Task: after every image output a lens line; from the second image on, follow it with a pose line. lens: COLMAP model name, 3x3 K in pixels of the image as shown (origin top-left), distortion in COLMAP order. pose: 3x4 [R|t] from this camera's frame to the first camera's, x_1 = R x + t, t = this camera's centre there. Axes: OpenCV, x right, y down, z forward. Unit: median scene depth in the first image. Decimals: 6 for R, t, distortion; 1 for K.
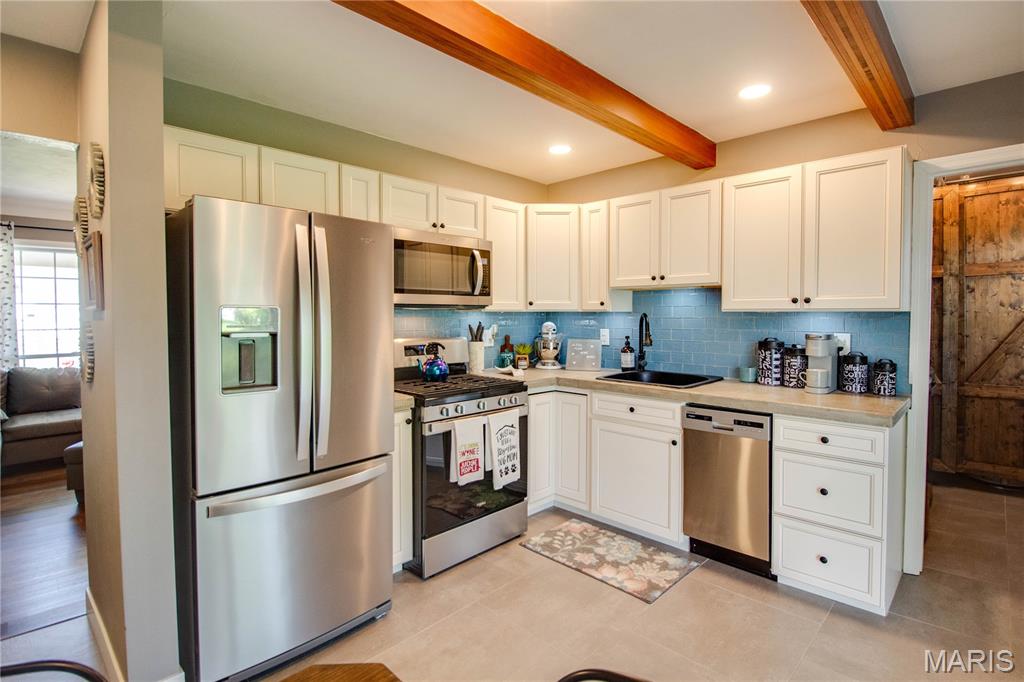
lens RADIAL K [[503.9, 0, 527.1], [0, 503.9, 328.2], [0, 0, 1]] dist [-0.008063, -0.007409]
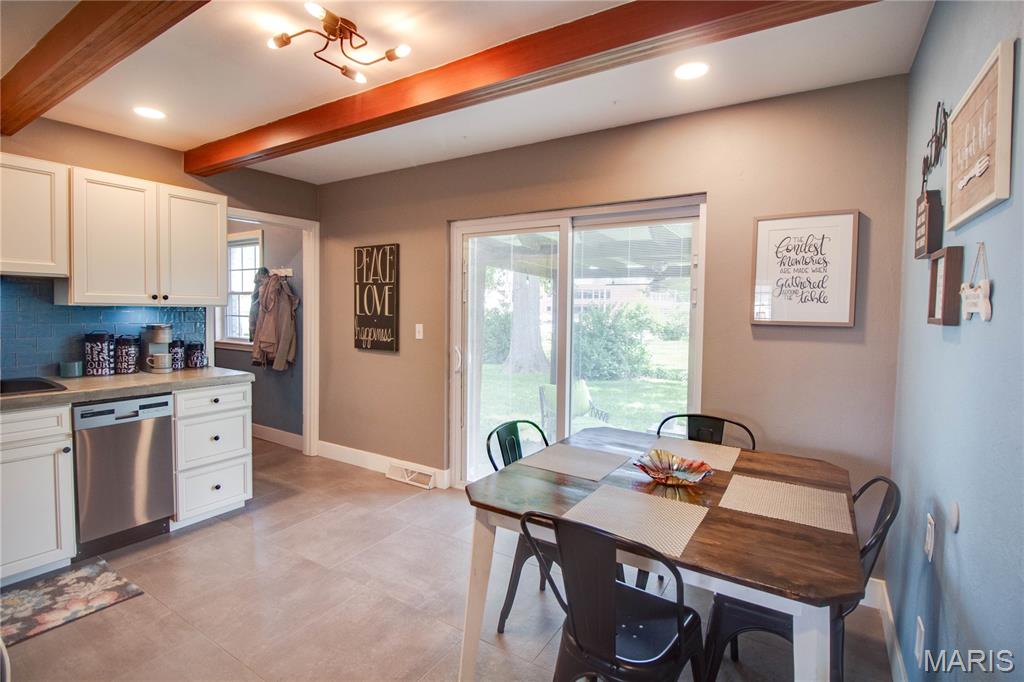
lens RADIAL K [[486.6, 0, 513.4], [0, 486.6, 334.1], [0, 0, 1]] dist [-0.014084, -0.002987]
pose [[-0.199063, -0.049711, 0.978725, -0.708214], [0.015111, 0.998438, 0.053786, -0.015682], [-0.979870, 0.025496, -0.198001, 0.375940]]
